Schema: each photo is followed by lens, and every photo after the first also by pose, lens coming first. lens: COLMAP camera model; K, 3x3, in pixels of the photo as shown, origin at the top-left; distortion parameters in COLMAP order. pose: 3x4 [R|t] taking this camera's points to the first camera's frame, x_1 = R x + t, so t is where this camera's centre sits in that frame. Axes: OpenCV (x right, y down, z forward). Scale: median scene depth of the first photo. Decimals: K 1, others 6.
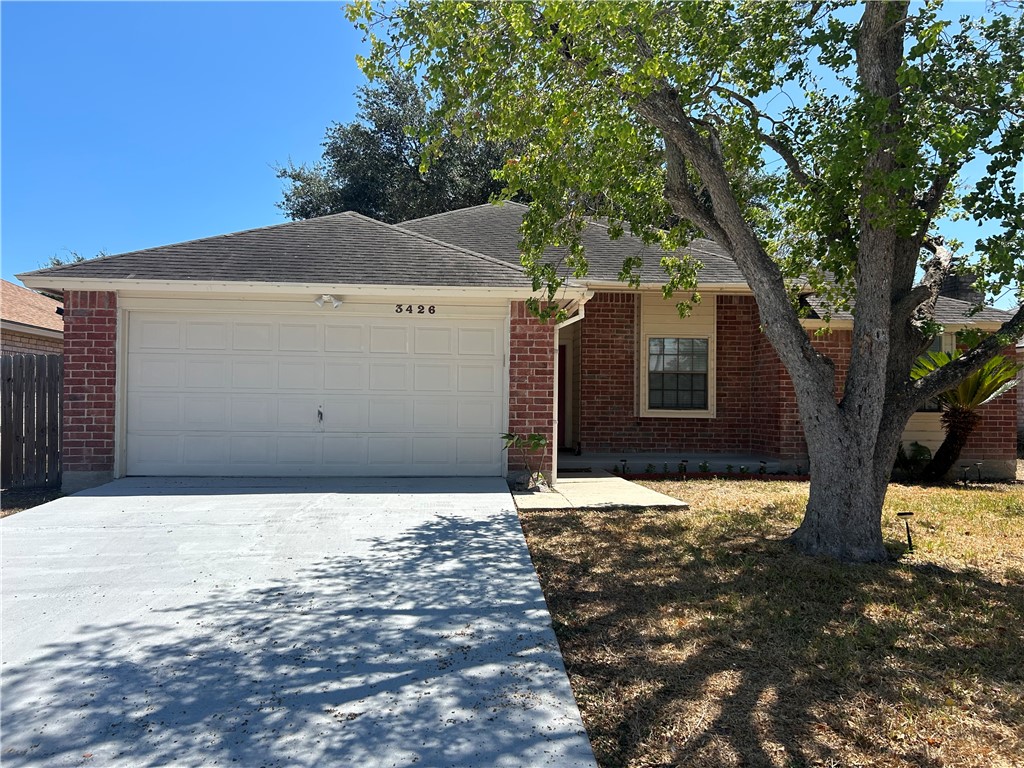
lens RADIAL K [[788.5, 0, 504.6], [0, 788.5, 375.1], [0, 0, 1]] dist [0.057973, -0.055313]
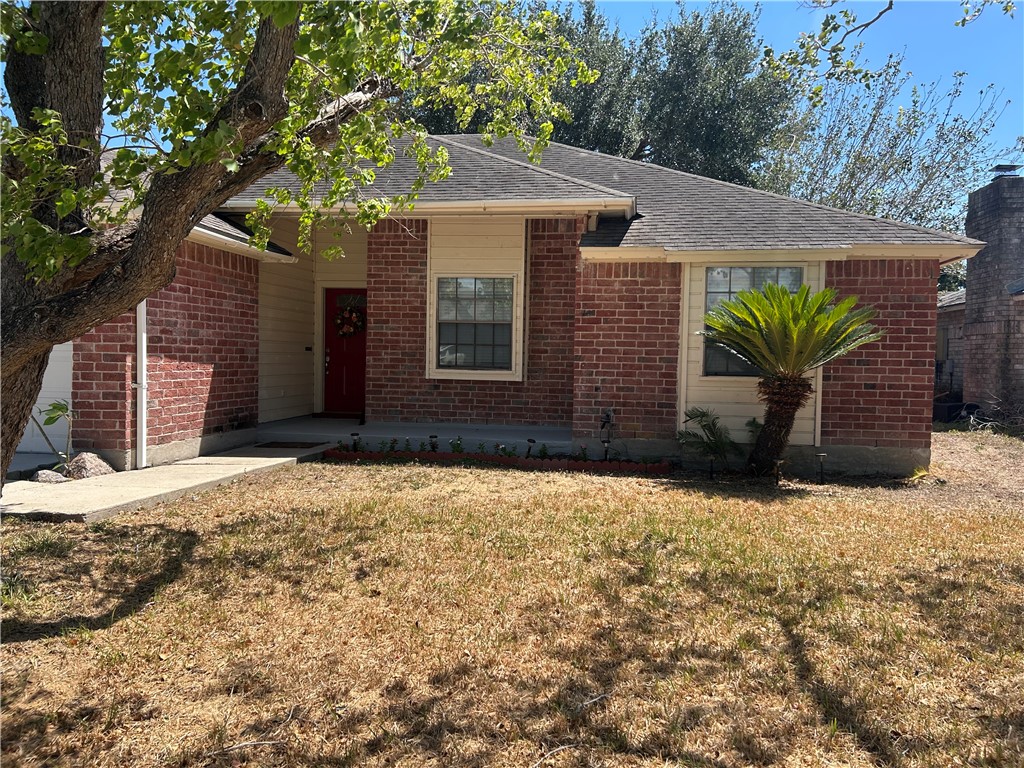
lens RADIAL K [[788.5, 0, 511.0], [0, 788.5, 385.3], [0, 0, 1]] dist [0.057973, -0.055313]
pose [[0.976425, 0.016822, -0.215202, 0.421950], [-0.001447, 0.997447, 0.071403, 0.003214], [0.215853, -0.069408, 0.973956, 0.245353]]
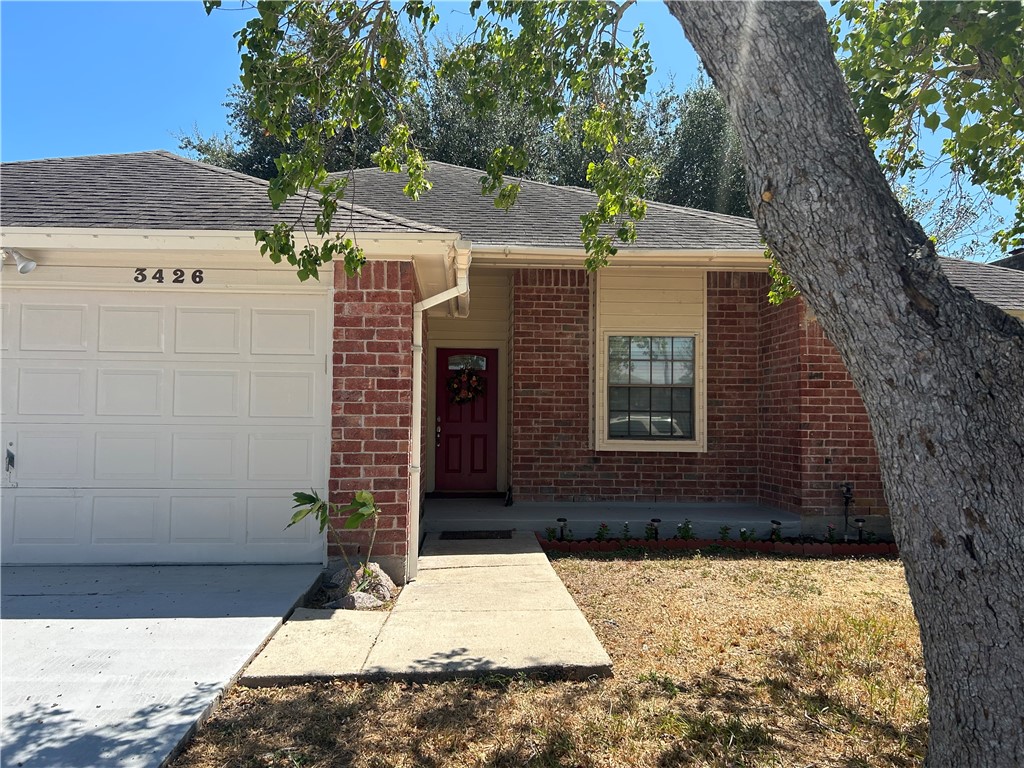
lens RADIAL K [[788.5, 0, 494.9], [0, 788.5, 384.0], [0, 0, 1]] dist [0.057973, -0.055313]
pose [[0.999566, -0.002640, -0.029346, 0.103042], [0.002330, 0.999941, -0.010581, 0.001848], [0.029373, 0.010508, 0.999513, 0.305767]]
